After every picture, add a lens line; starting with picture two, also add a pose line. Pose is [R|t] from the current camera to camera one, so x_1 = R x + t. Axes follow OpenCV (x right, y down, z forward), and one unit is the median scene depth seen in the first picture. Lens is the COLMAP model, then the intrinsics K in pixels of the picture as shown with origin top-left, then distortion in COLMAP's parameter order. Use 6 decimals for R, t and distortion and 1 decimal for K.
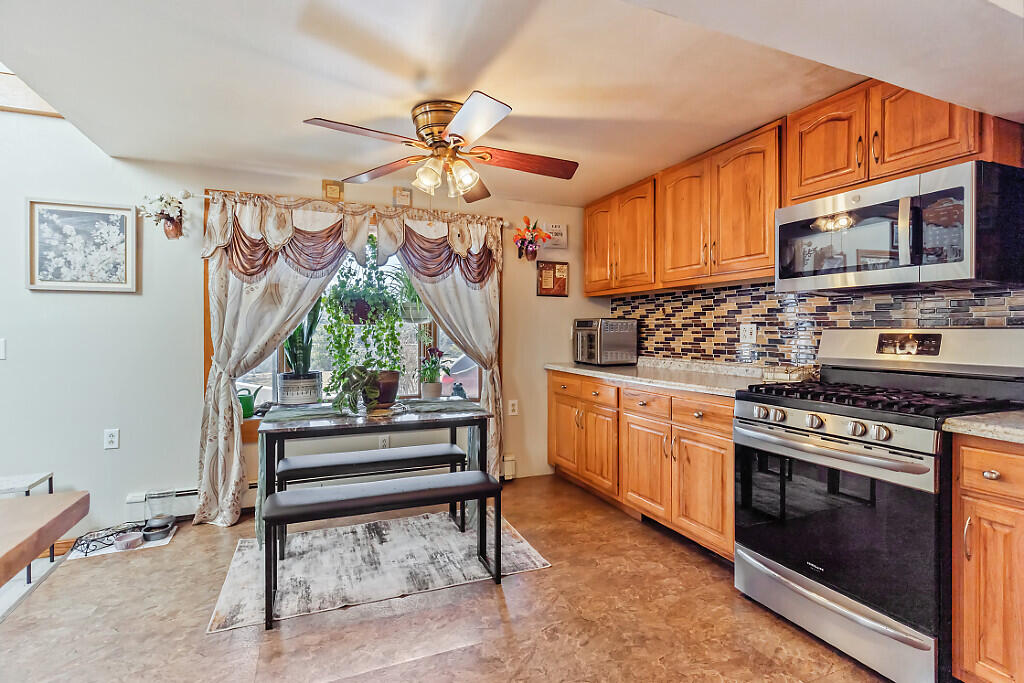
lens RADIAL K [[483.0, 0, 505.9], [0, 483.0, 333.1], [0, 0, 1]] dist [-0.002337, -0.001680]
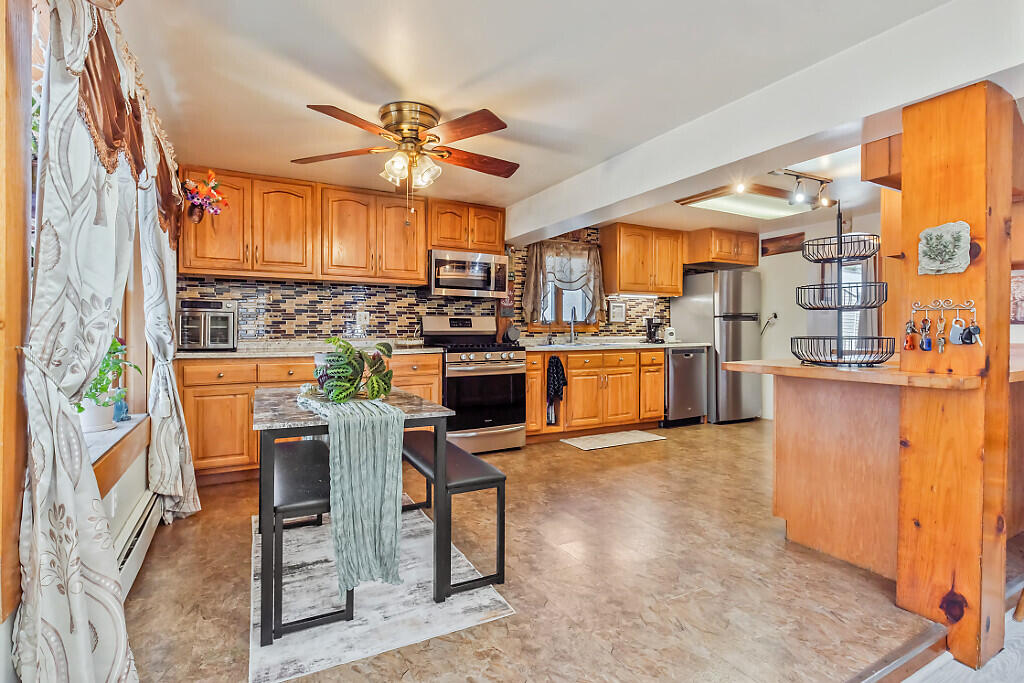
lens RADIAL K [[493.9, 0, 496.8], [0, 493.9, 332.1], [0, 0, 1]] dist [-0.002290, -0.000071]
pose [[-0.088355, -0.005347, 0.996075, -1.076373], [0.004300, 0.999974, 0.005749, 0.038377], [-0.996080, 0.004791, -0.088329, 0.756280]]
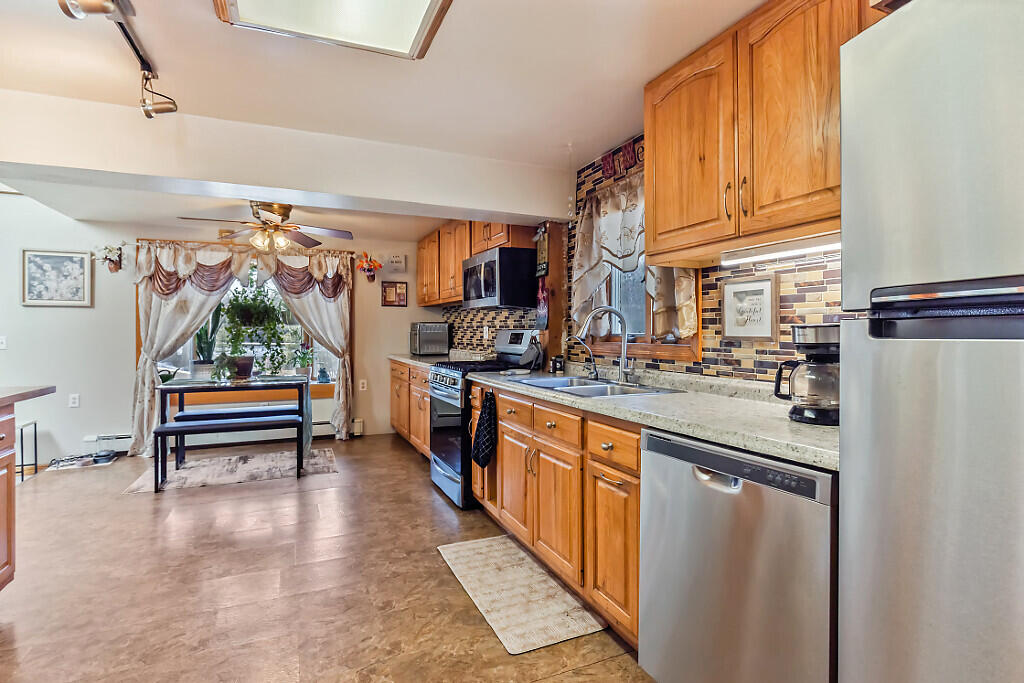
lens RADIAL K [[493.9, 0, 496.8], [0, 493.9, 332.1], [0, 0, 1]] dist [-0.002290, -0.000071]
pose [[0.999962, -0.000259, 0.008743, 0.544588], [0.000291, 0.999993, -0.003610, 0.004354], [-0.008742, 0.003612, 0.999955, -0.619369]]
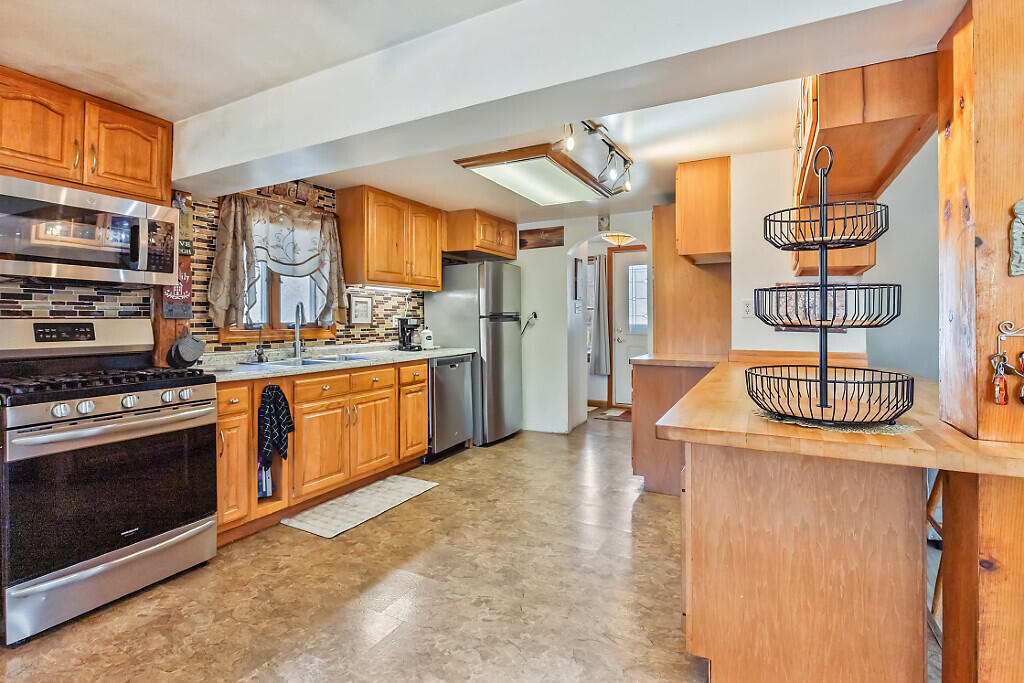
lens RADIAL K [[497.1, 0, 512.3], [0, 497.1, 318.2], [0, 0, 1]] dist [-0.003171, -0.000638]
pose [[-0.638904, 0.005470, 0.769267, -0.525206], [0.007374, 0.999972, -0.000986, -0.000786], [-0.769251, 0.005043, -0.638927, 0.683491]]
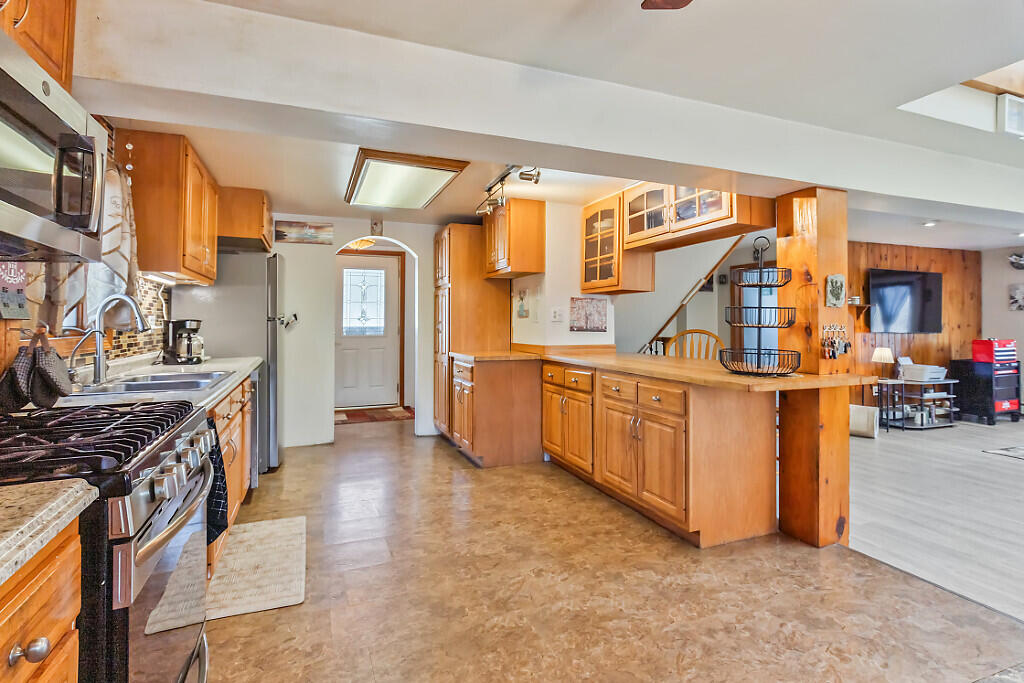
lens RADIAL K [[495.5, 0, 507.0], [0, 495.5, 315.1], [0, 0, 1]] dist [0.000046, -0.000132]
pose [[-0.999949, -0.000339, 0.010099, 0.122925], [-0.000436, 0.999954, -0.009627, -0.005308], [-0.010096, -0.009631, -0.999903, 1.088945]]
